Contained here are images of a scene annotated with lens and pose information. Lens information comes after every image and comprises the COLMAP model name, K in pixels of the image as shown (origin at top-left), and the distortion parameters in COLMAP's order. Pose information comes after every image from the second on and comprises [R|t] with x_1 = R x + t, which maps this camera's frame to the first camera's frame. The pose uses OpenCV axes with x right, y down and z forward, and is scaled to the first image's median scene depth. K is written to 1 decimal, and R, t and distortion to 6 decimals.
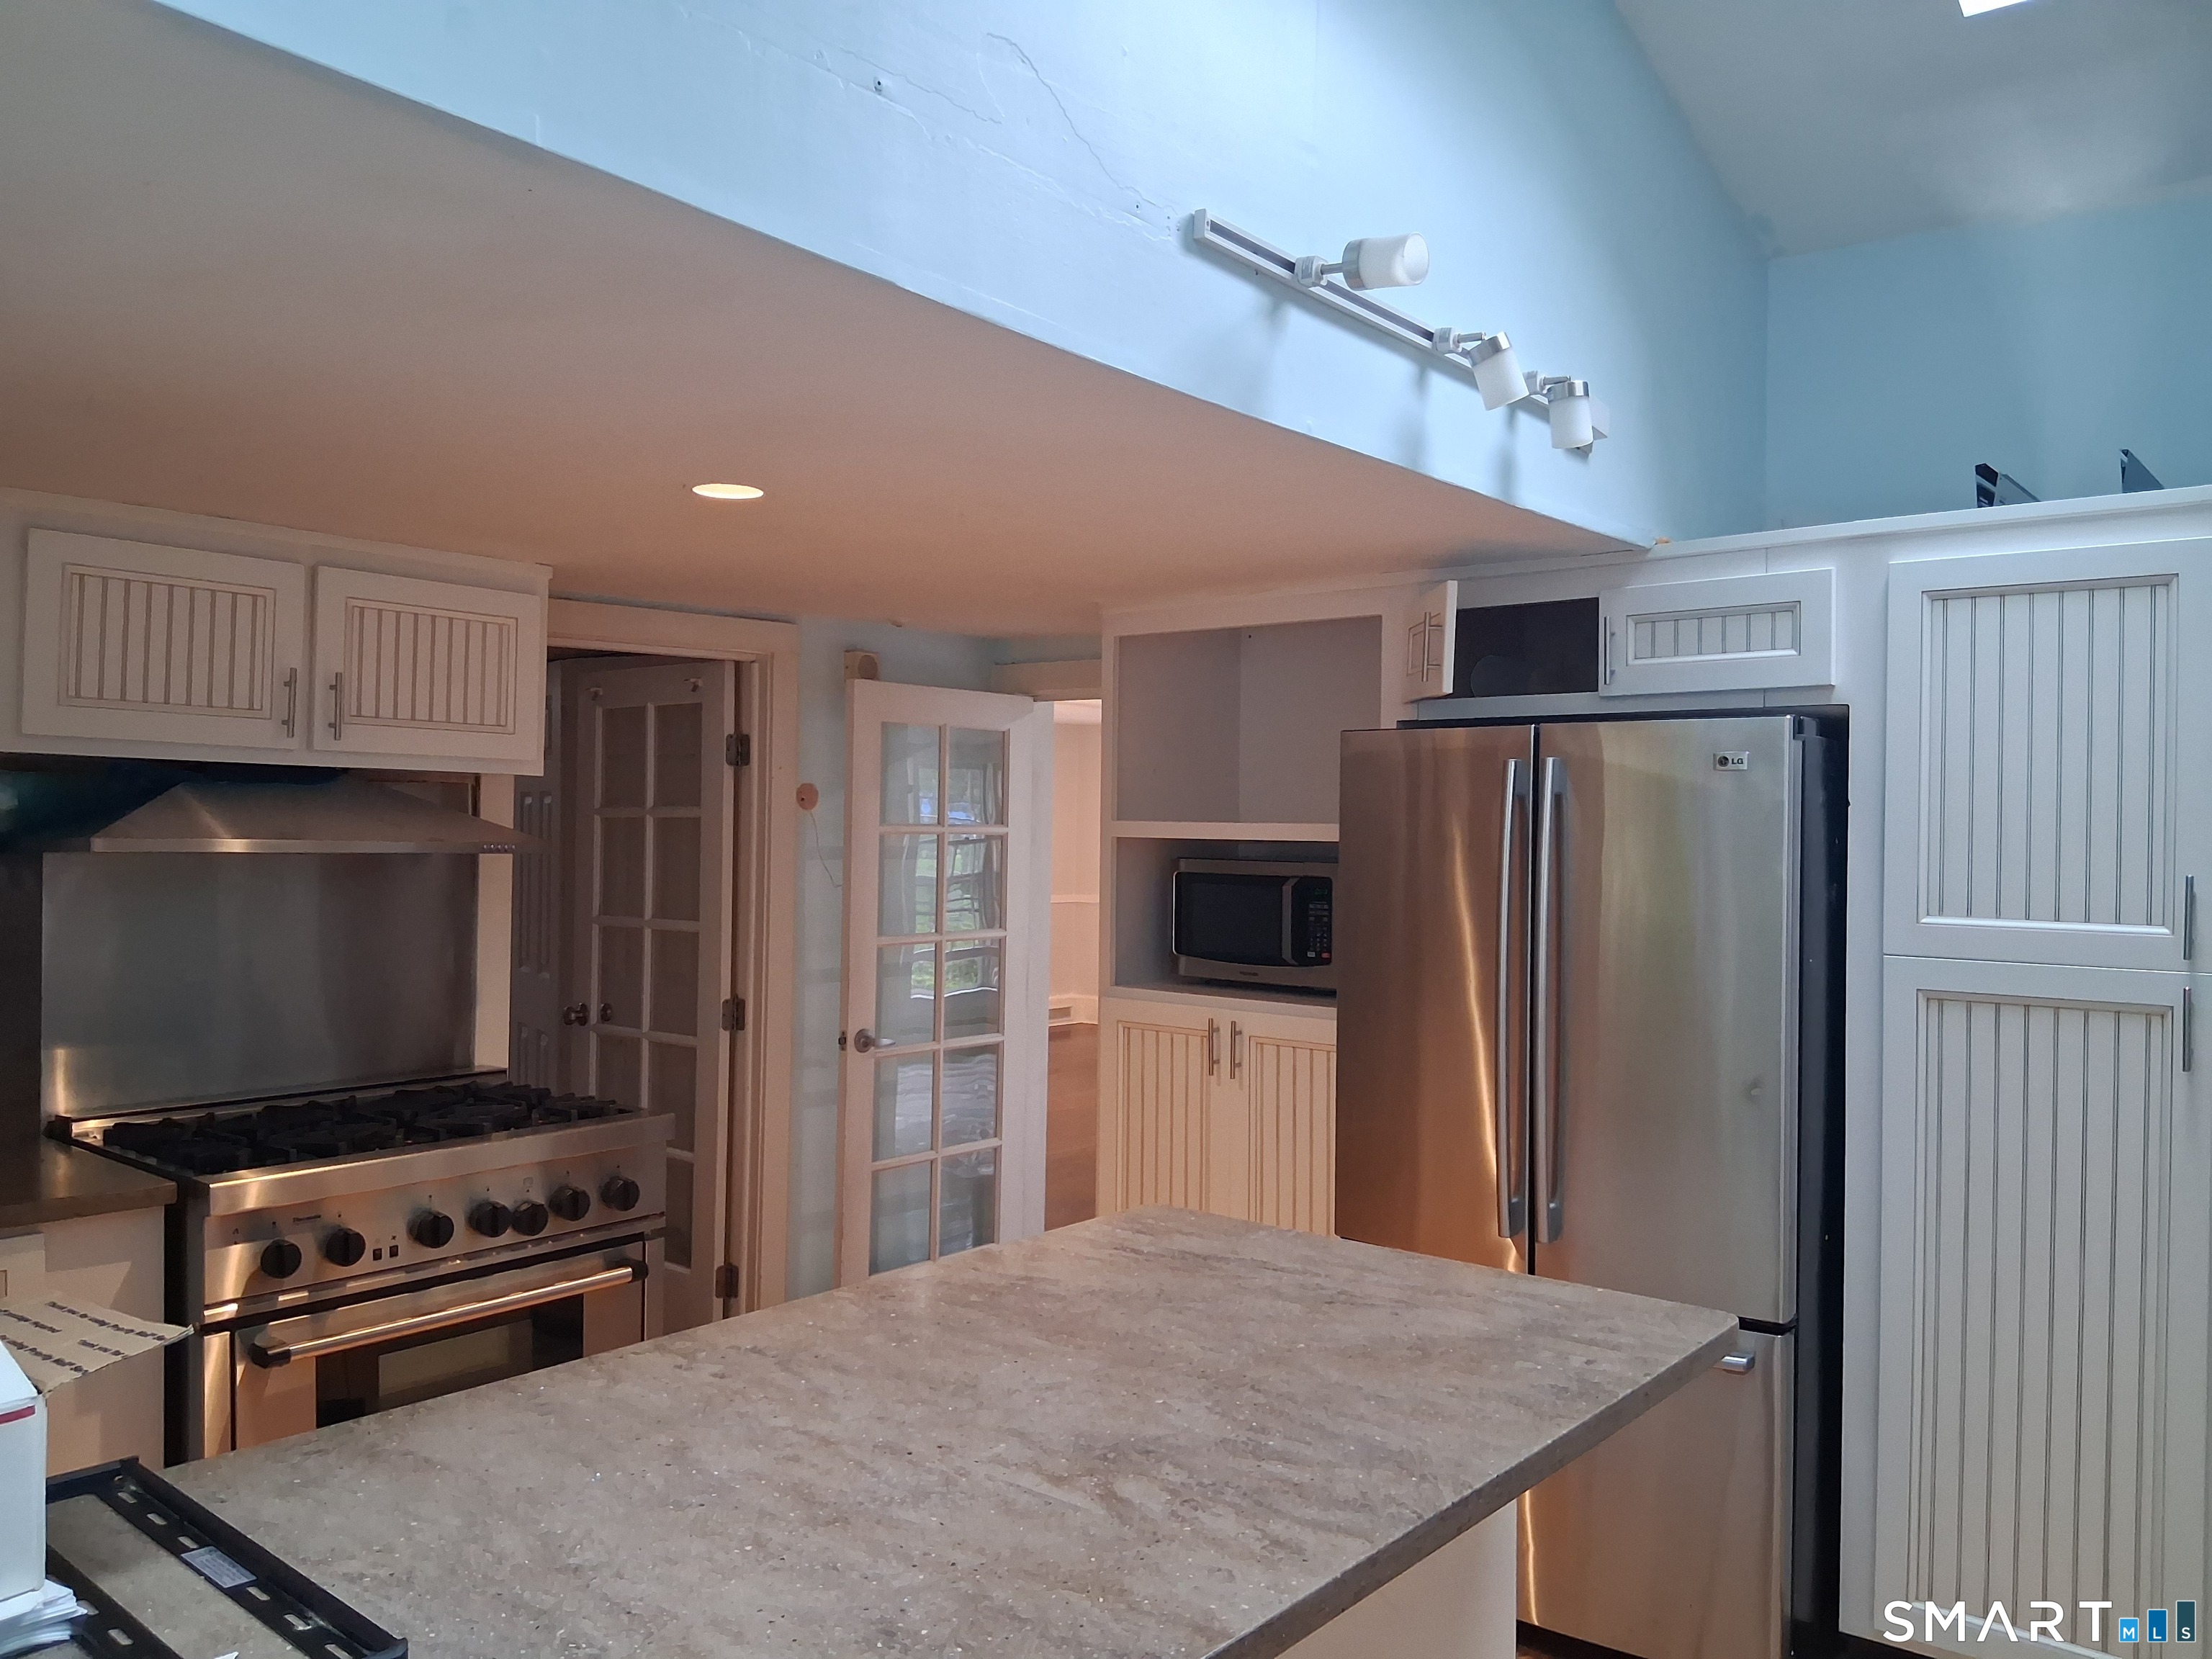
lens RADIAL K [[1683.6, 0, 1076.6], [0, 1683.6, 829.7], [0, 0, 1]] dist [0.103069, -0.209362]
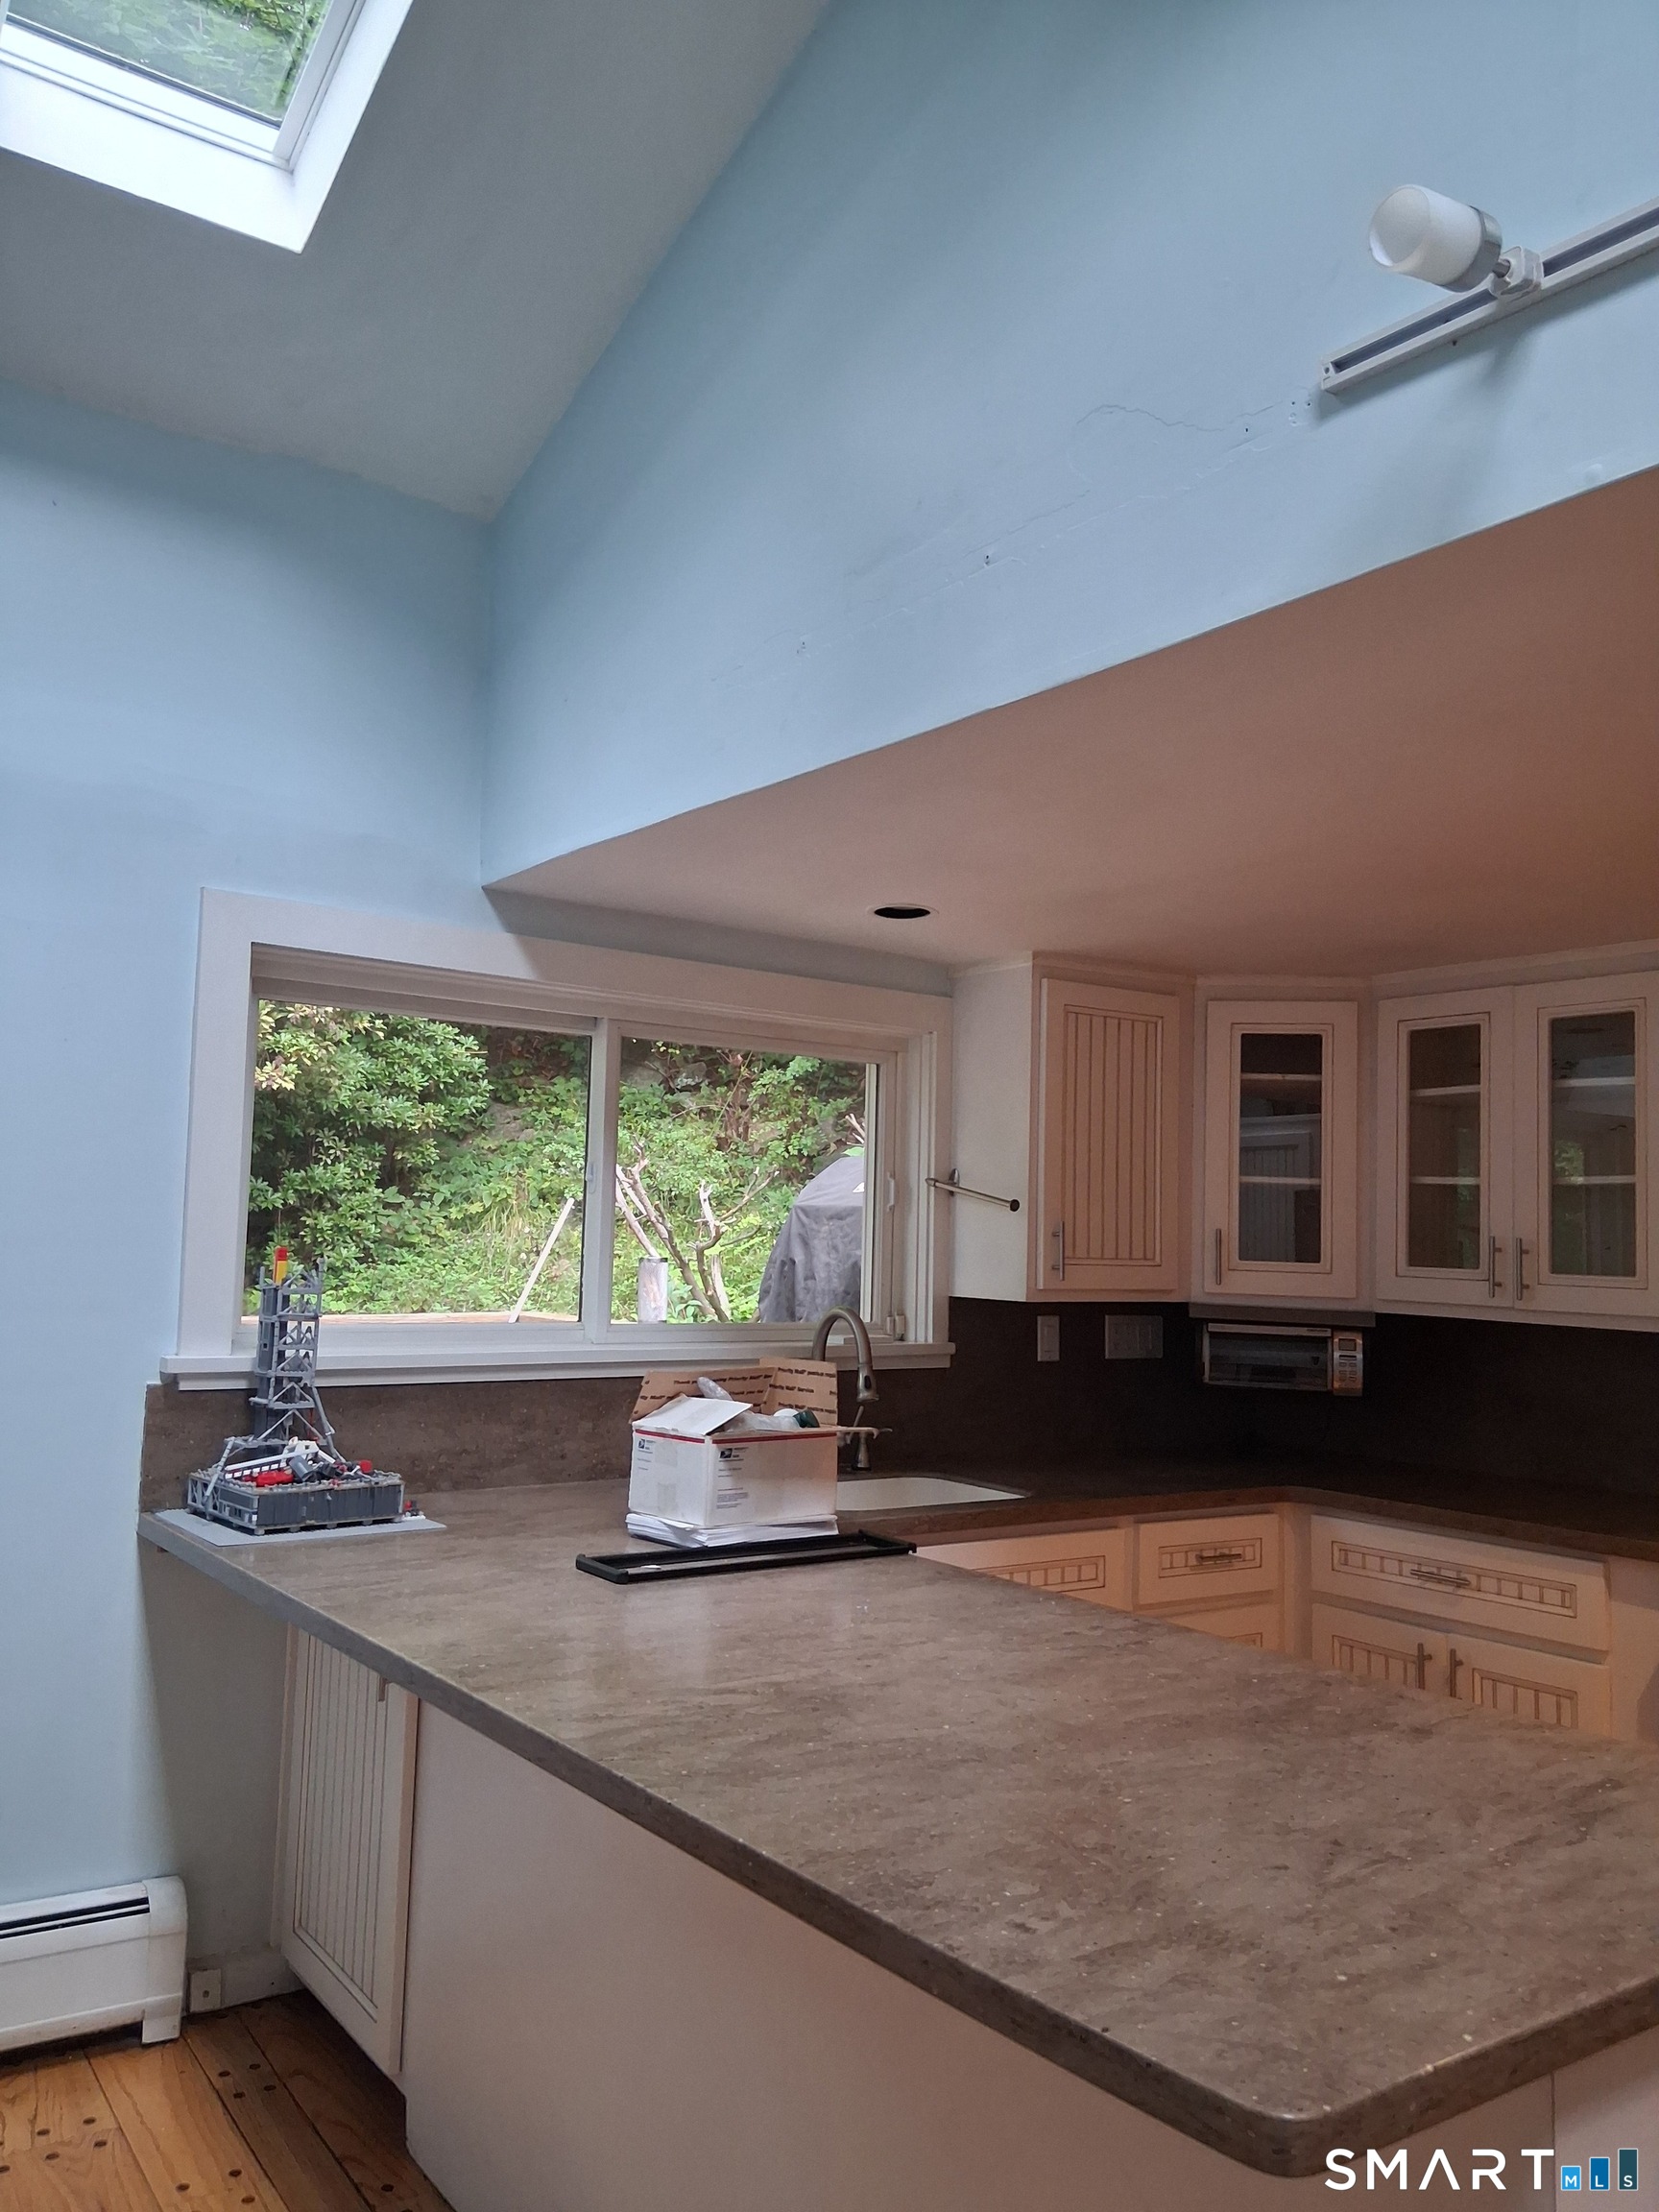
lens RADIAL K [[1675.7, 0, 830.9], [0, 1675.7, 1110.2], [0, 0, 1]] dist [0.125565, -0.196320]
pose [[-0.245170, -0.095059, -0.964809, 0.653612], [-0.023815, 0.995472, -0.092028, 0.046779], [0.969188, 0.000415, -0.246323, 0.737838]]
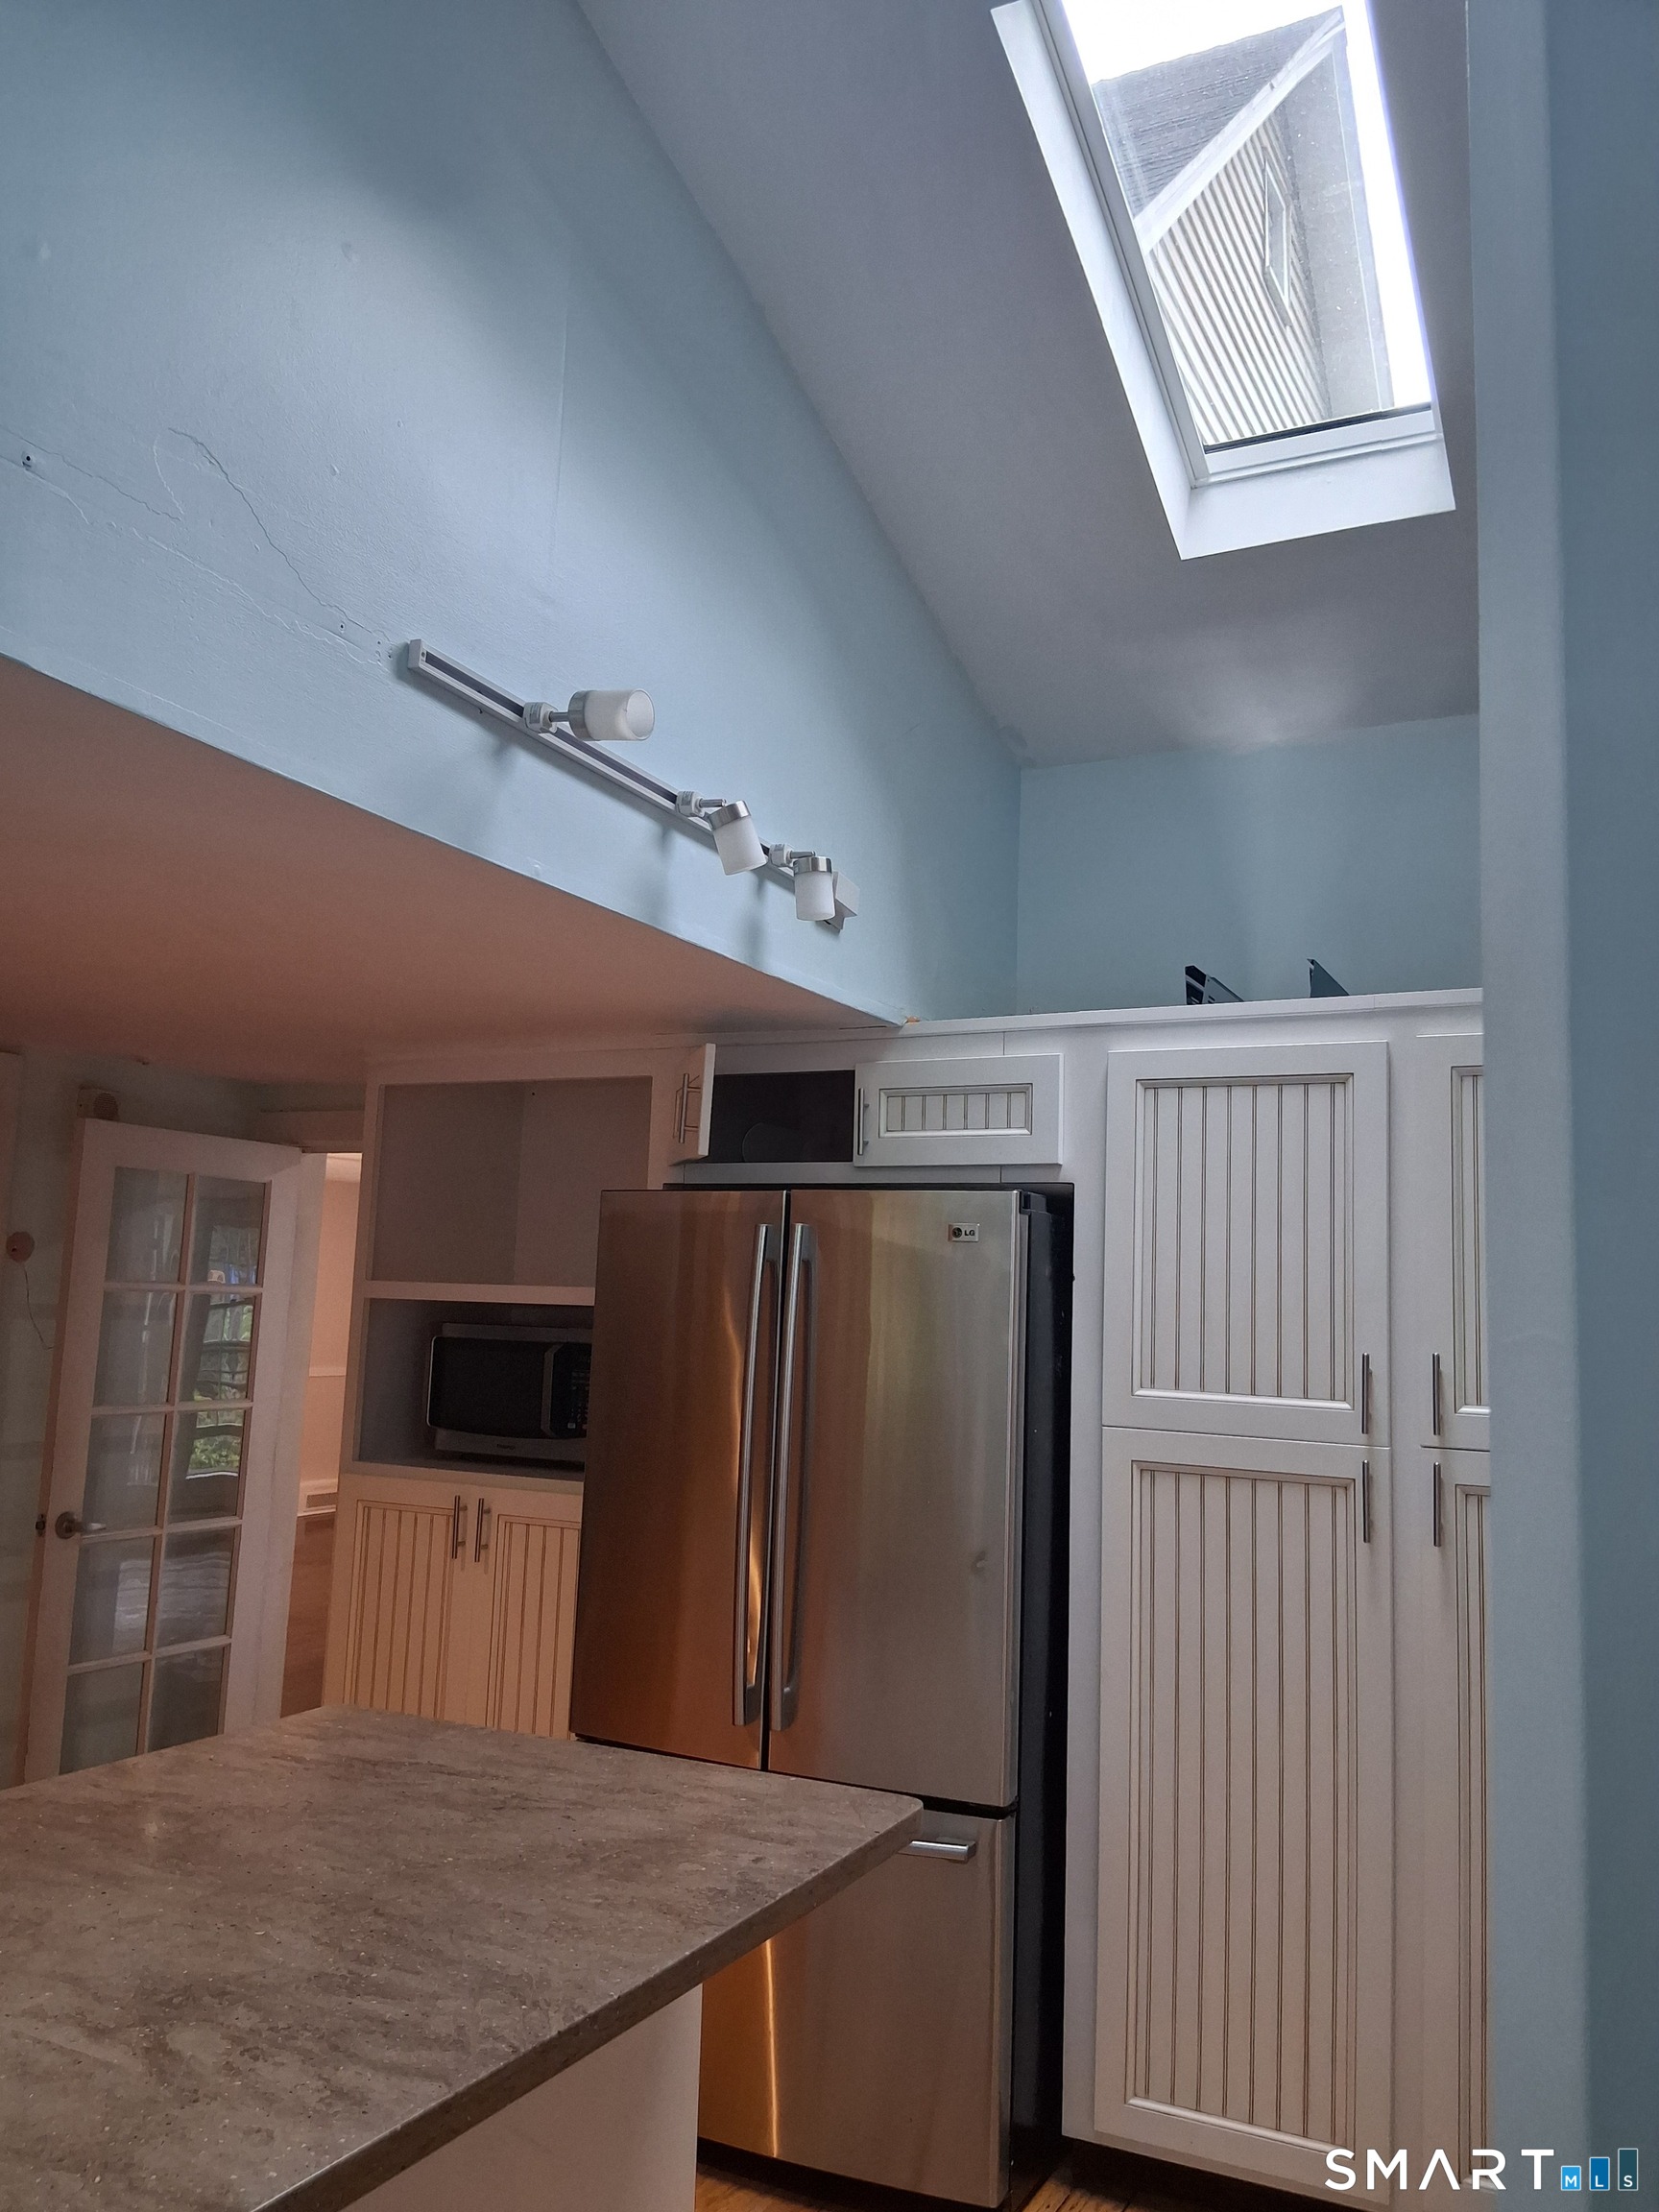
lens RADIAL K [[1698.1, 0, 829.5], [0, 1698.1, 1106.0], [0, 0, 1]] dist [0.097479, -0.201467]
pose [[0.971427, 0.050413, 0.231921, 0.067363], [-0.023067, 0.992608, -0.119148, 0.008299], [-0.236214, 0.110394, 0.965410, 0.021616]]
